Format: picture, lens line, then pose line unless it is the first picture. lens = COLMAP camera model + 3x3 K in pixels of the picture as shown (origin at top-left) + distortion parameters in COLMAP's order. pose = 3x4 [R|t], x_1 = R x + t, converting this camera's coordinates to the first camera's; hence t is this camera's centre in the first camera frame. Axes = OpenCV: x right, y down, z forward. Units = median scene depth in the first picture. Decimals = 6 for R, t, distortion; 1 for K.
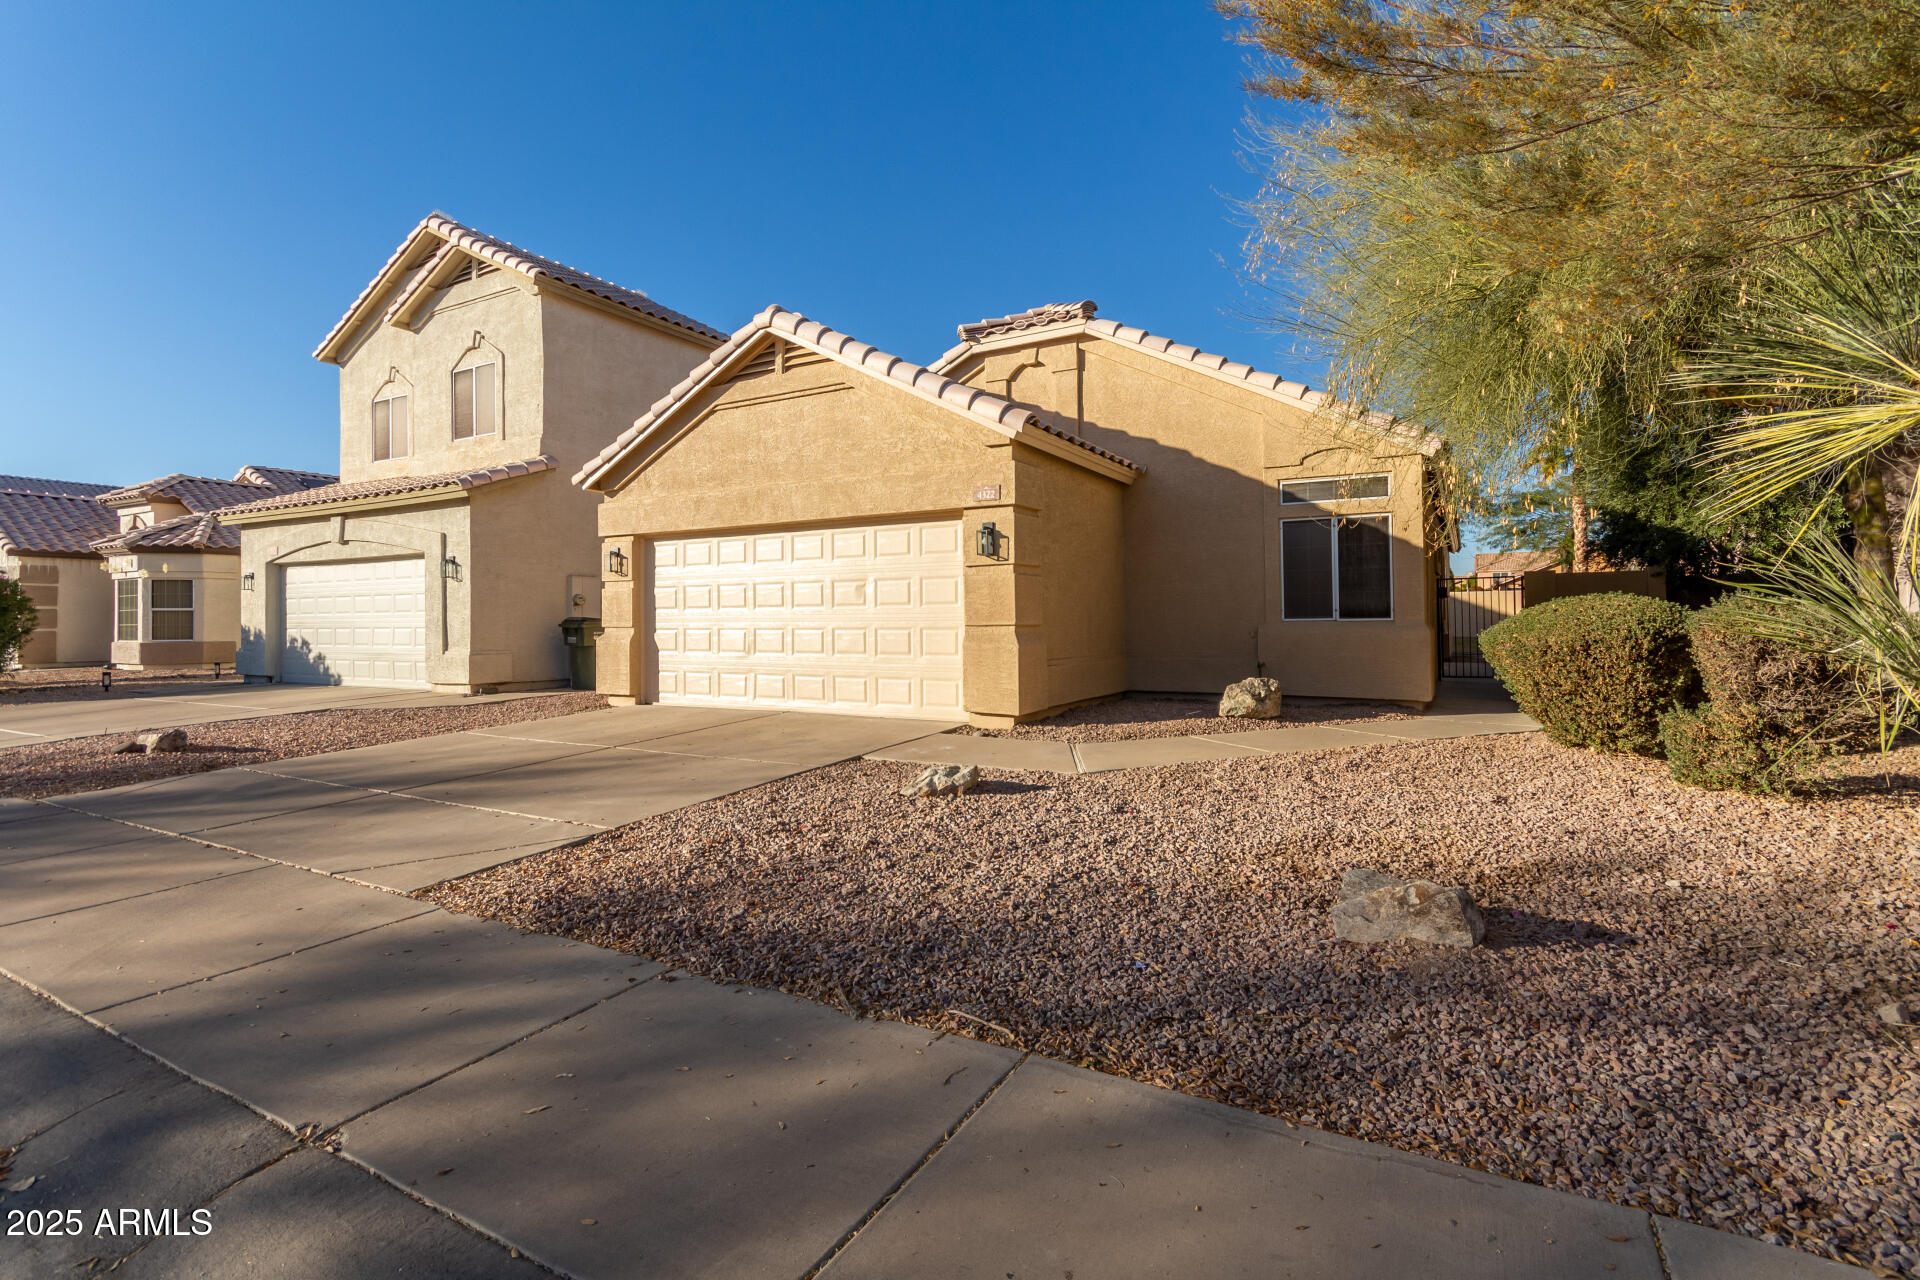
lens RADIAL K [[887.3, 0, 968.4], [0, 887.3, 622.1], [0, 0, 1]] dist [0.000997, 0.000805]
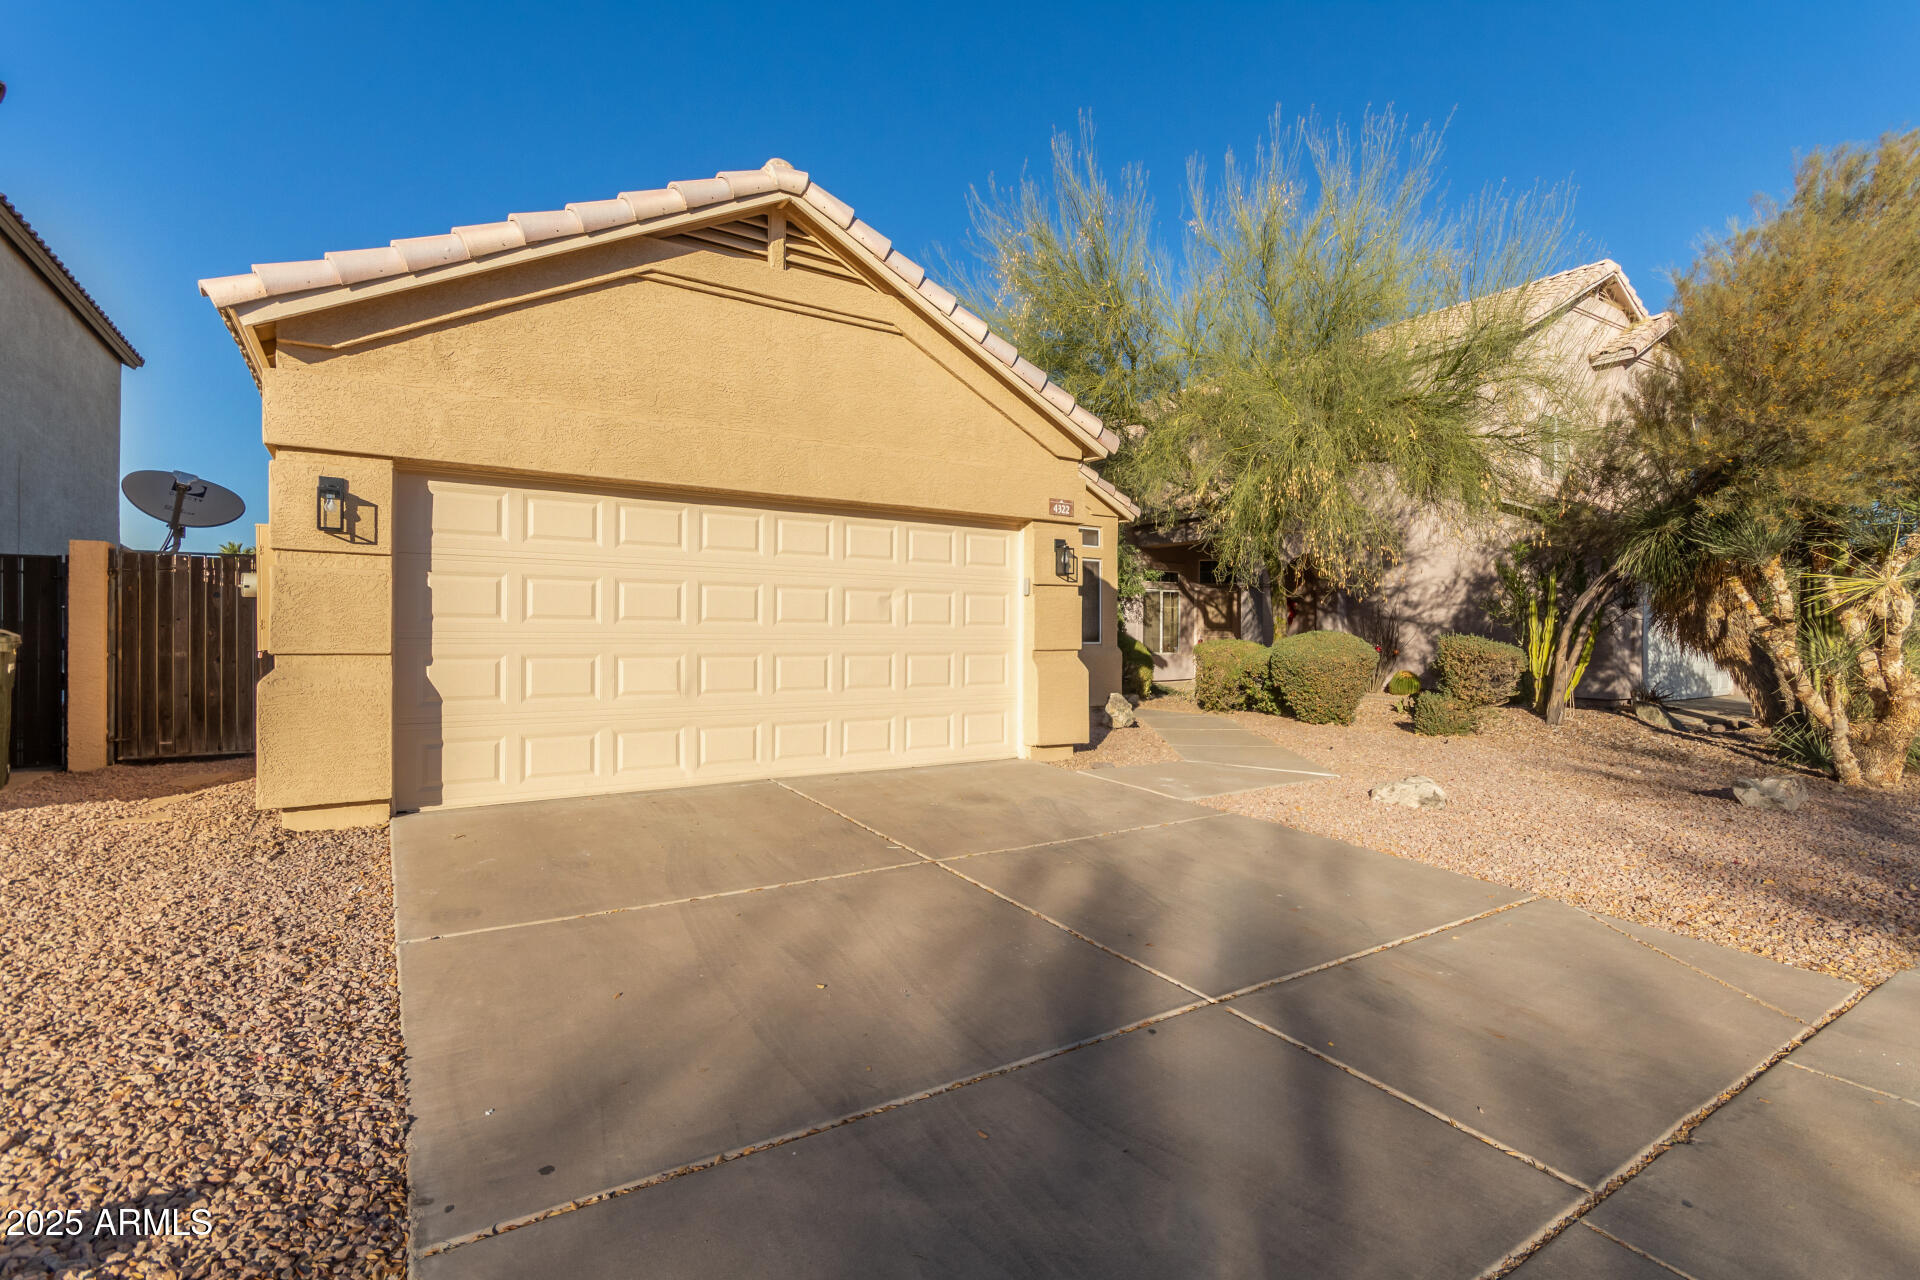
lens RADIAL K [[887.3, 0, 975.6], [0, 887.3, 640.0], [0, 0, 1]] dist [0.000997, 0.000805]
pose [[0.451179, 0.004895, 0.892420, -0.682009], [-0.007652, 0.999969, -0.001616, -0.003556], [-0.892401, -0.006100, 0.451202, 0.530788]]
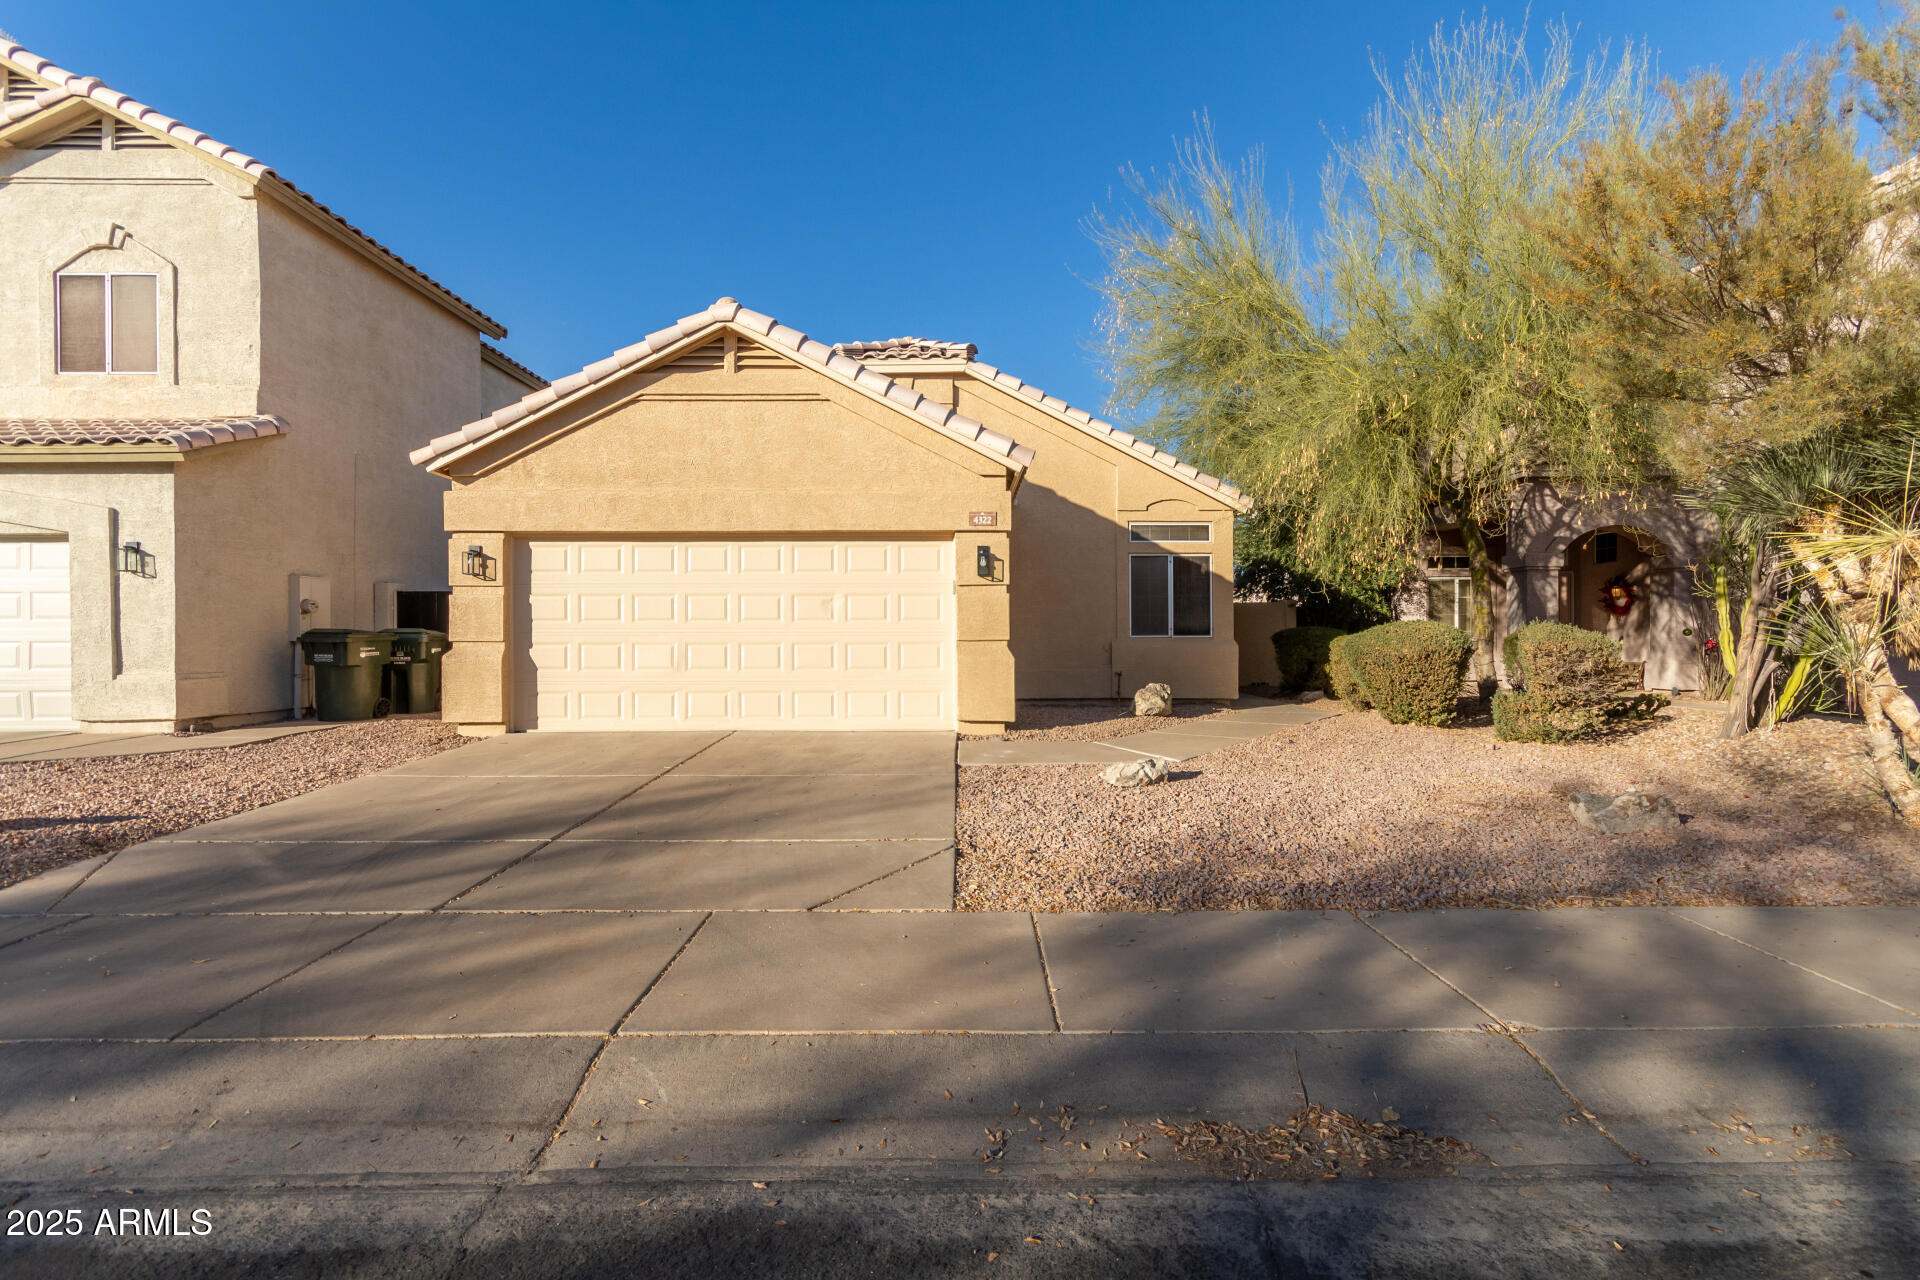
lens RADIAL K [[887.3, 0, 965.9], [0, 887.3, 646.9], [0, 0, 1]] dist [0.000997, 0.000805]
pose [[0.866330, -0.001586, 0.499469, -0.434313], [-0.003853, 0.999944, 0.009858, 0.000842], [-0.499457, -0.010465, 0.866276, 0.054219]]
